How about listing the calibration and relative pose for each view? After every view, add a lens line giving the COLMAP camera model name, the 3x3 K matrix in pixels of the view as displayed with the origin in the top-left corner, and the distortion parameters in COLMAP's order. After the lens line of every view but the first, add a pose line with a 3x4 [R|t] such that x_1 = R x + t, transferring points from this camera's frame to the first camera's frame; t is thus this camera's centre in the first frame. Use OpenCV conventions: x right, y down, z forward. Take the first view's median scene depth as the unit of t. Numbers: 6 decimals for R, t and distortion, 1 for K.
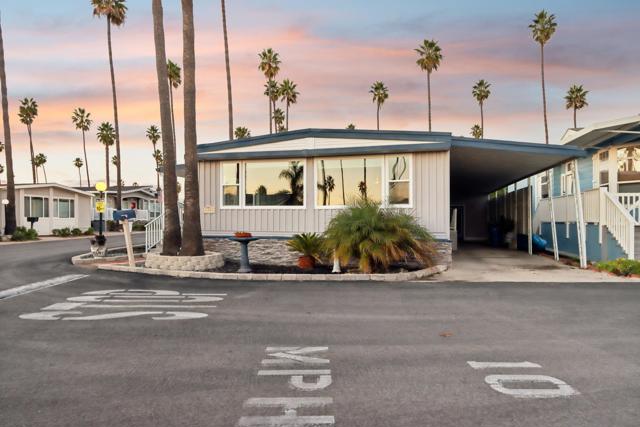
lens RADIAL K [[394.8, 0, 315.7], [0, 394.8, 223.9], [0, 0, 1]] dist [-0.001665, 0.002642]
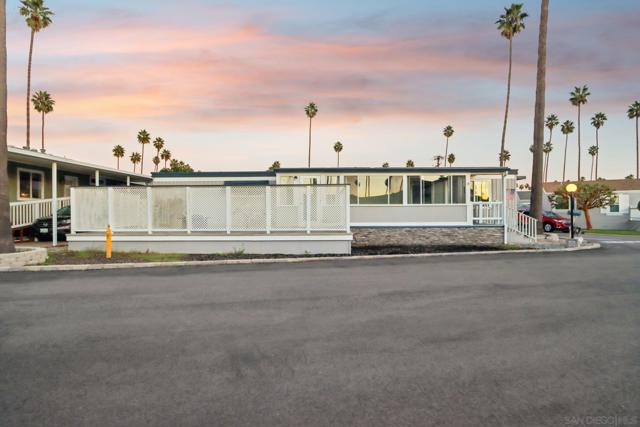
lens RADIAL K [[324.2, 0, 320.6], [0, 324.2, 216.5], [0, 0, 1]] dist [-0.017183, 0.000823]
pose [[-0.246059, -0.008024, 0.969222, -0.348398], [0.007964, 0.999915, 0.010300, -0.006711], [-0.969222, 0.010253, -0.245975, 0.527665]]
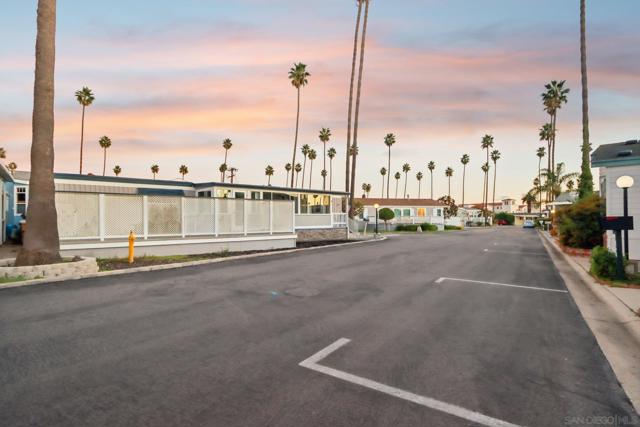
lens RADIAL K [[321.9, 0, 318.9], [0, 321.9, 212.2], [0, 0, 1]] dist [-0.013479, 0.000804]
pose [[-0.822977, 0.010483, 0.567978, -0.343179], [0.001742, 0.999872, -0.015931, -0.009241], [-0.568072, -0.012121, -0.822890, 0.703120]]
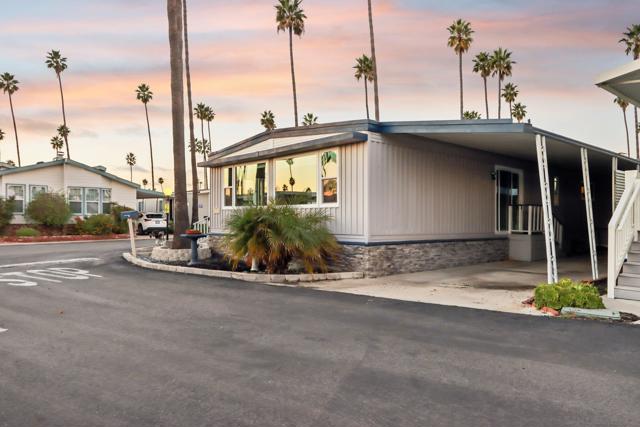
lens RADIAL K [[440.1, 0, 319.6], [0, 440.1, 229.3], [0, 0, 1]] dist [0.004812, 0.005810]
pose [[0.830670, 0.020535, -0.556387, 0.176693], [-0.011958, 0.999747, 0.019047, -0.001756], [0.556637, -0.009169, 0.830705, 0.031003]]
